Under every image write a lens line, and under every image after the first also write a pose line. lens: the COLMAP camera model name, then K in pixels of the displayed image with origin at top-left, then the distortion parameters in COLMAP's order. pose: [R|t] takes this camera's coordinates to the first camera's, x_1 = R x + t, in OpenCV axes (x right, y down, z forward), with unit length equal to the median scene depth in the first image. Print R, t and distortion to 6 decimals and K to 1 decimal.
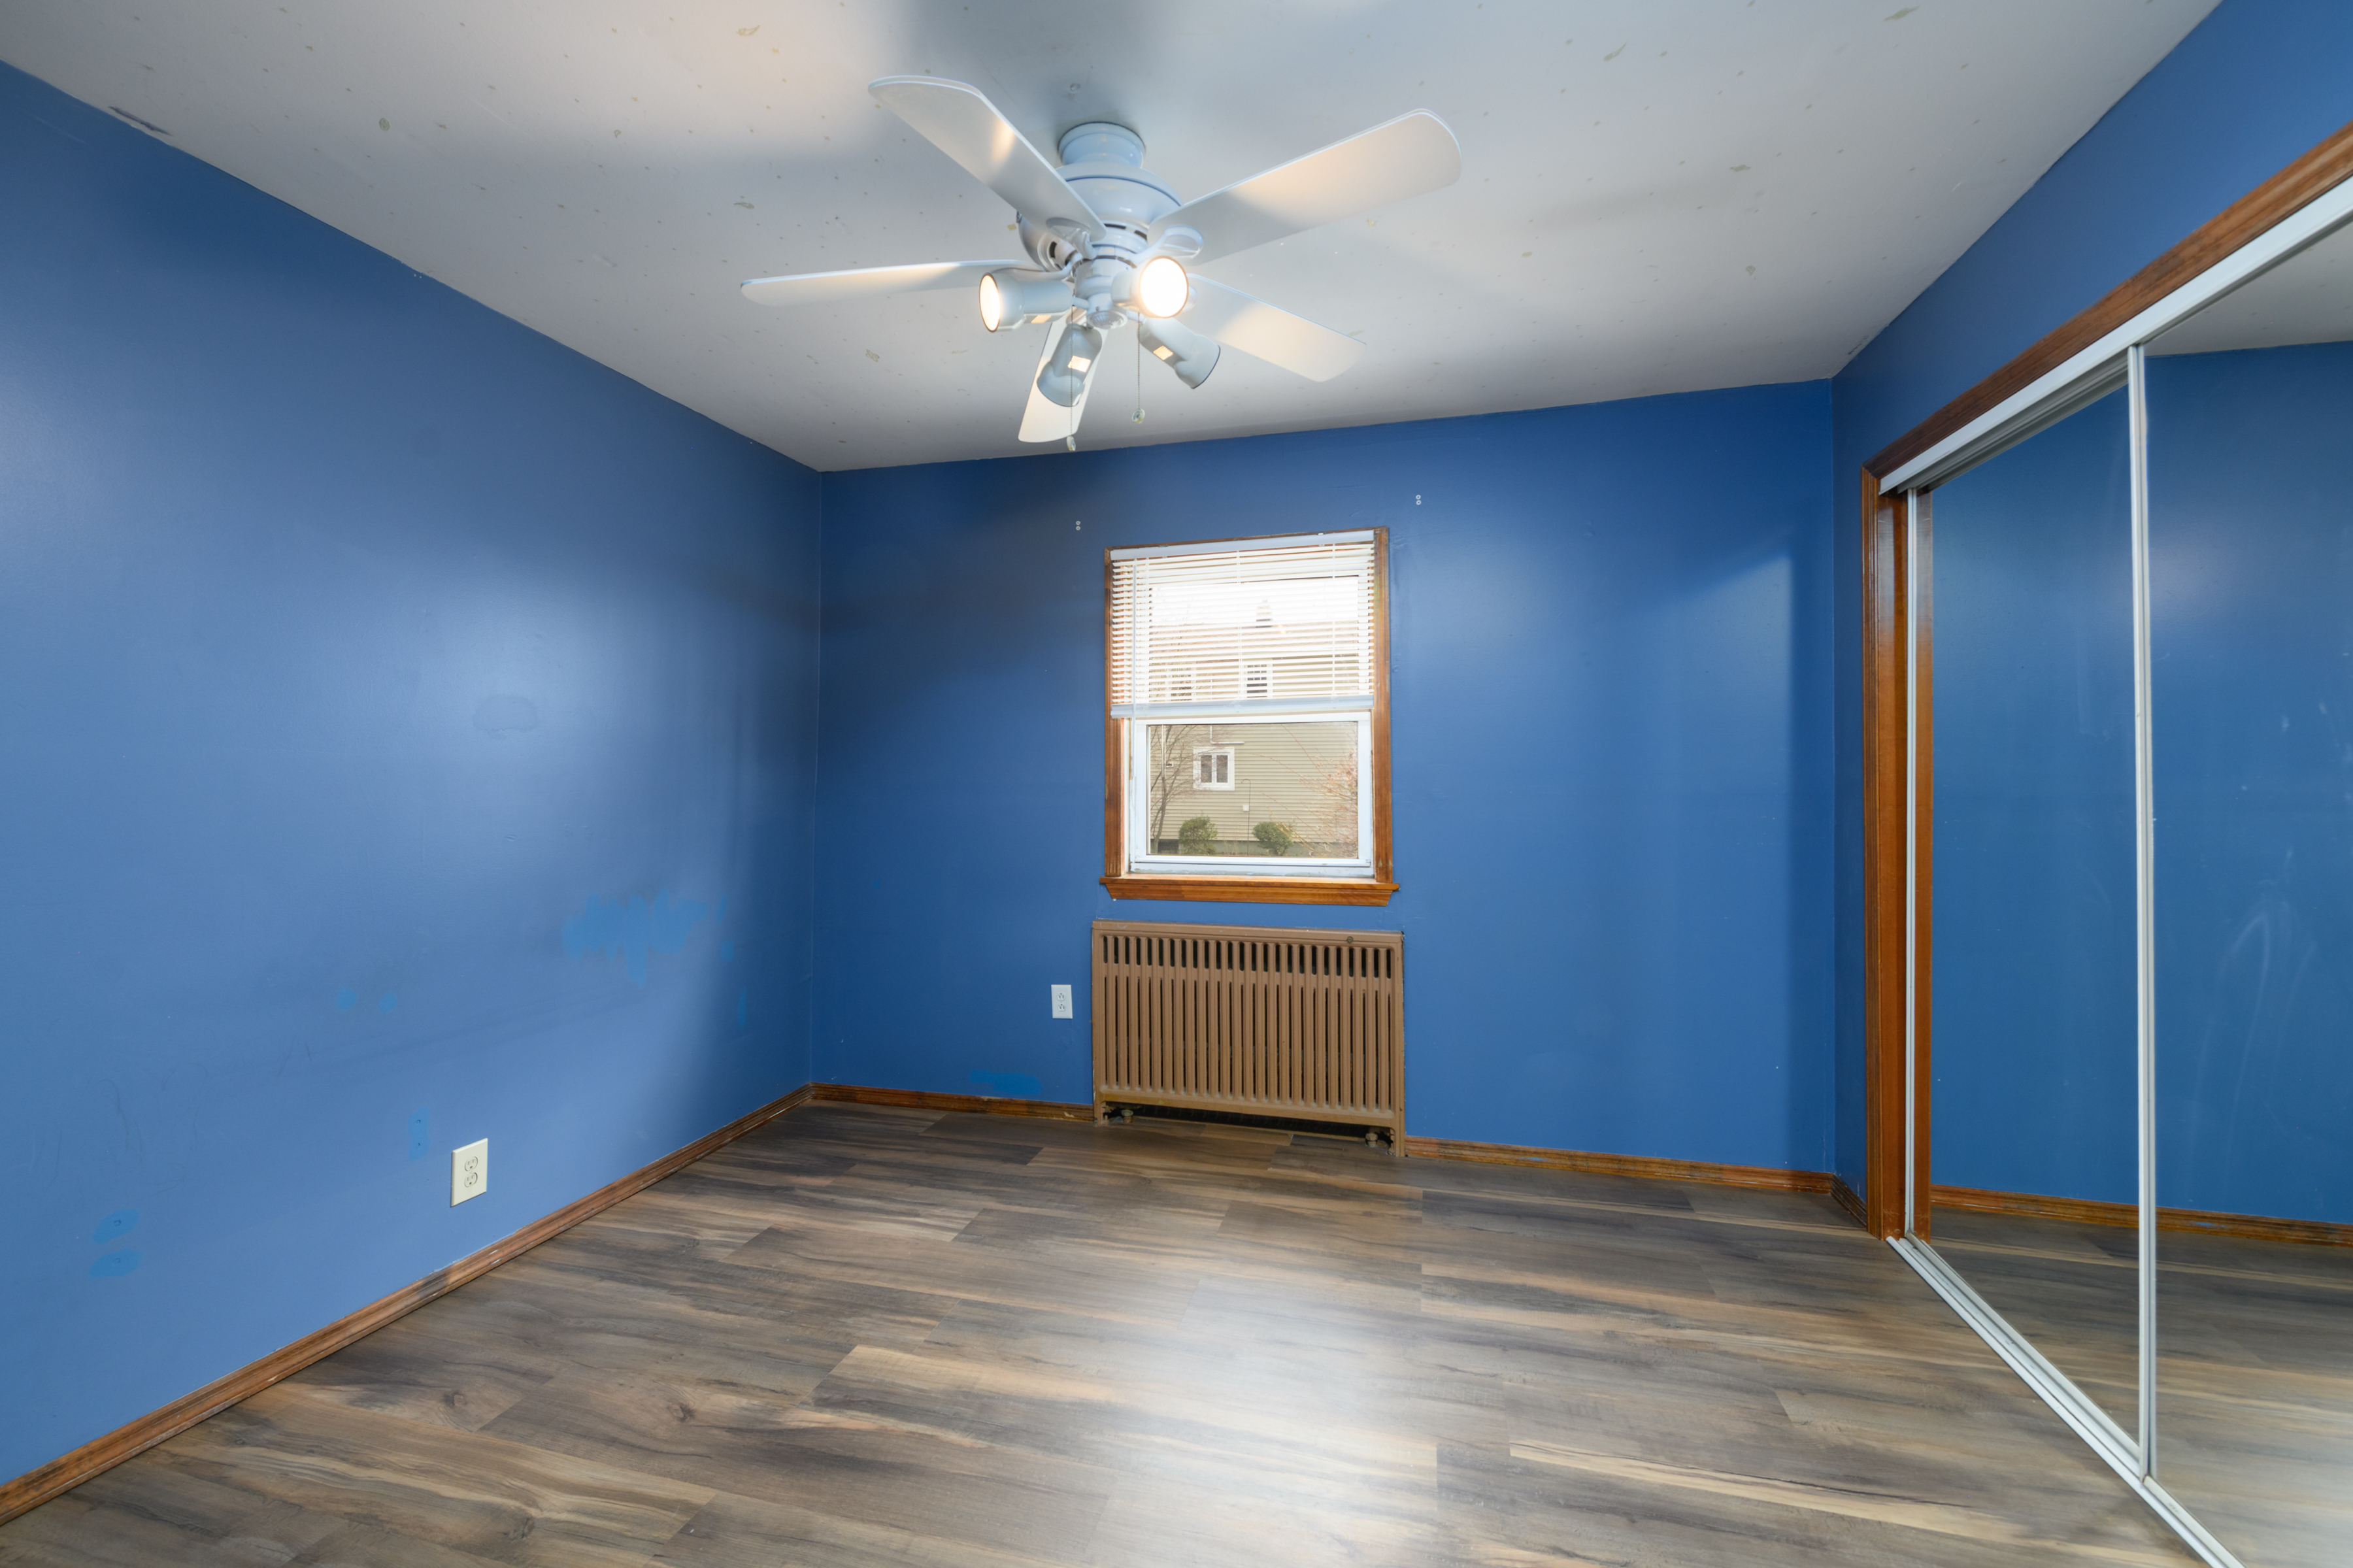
lens RADIAL K [[933.4, 0, 1176.9], [0, 933.4, 776.3], [0, 0, 1]] dist [-0.000265, -0.002503]
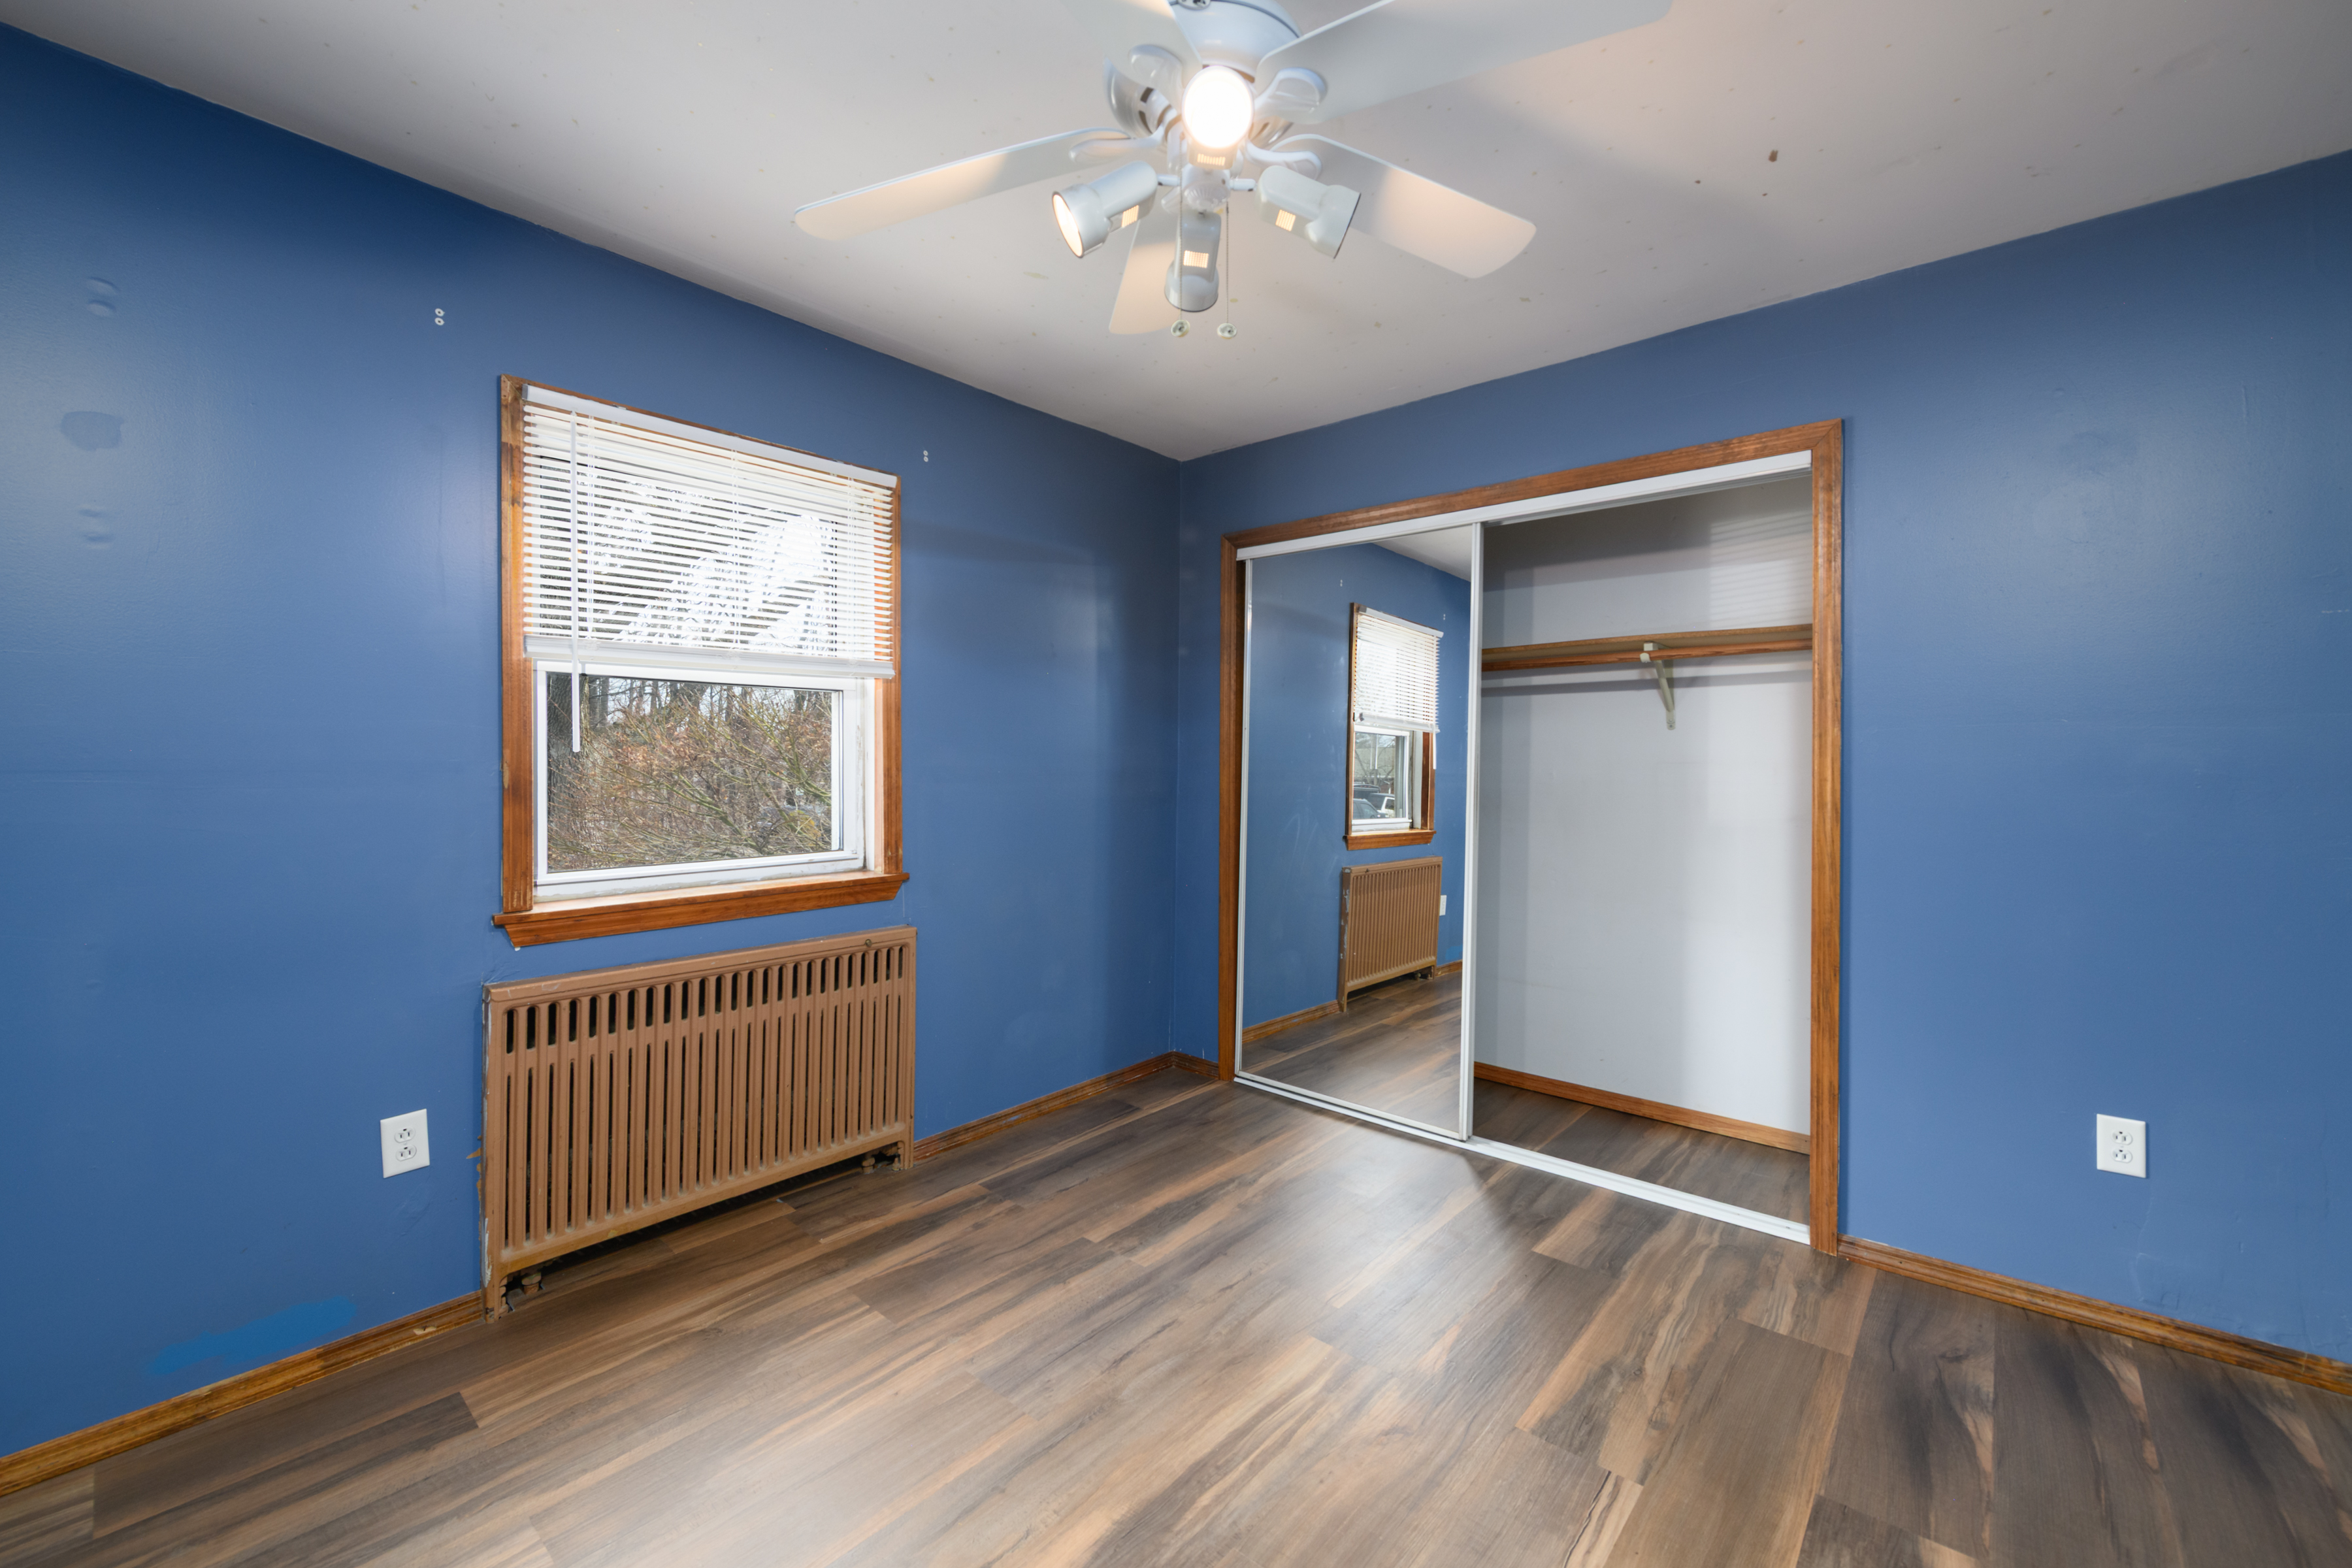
lens RADIAL K [[933.0, 0, 1170.0], [0, 933.0, 762.0], [0, 0, 1]] dist [-0.000265, -0.002503]
pose [[0.461002, -0.000476, 0.887399, -0.462492], [-0.003247, 0.999992, 0.002223, 0.003021], [-0.887393, -0.003907, 0.460997, 0.349935]]
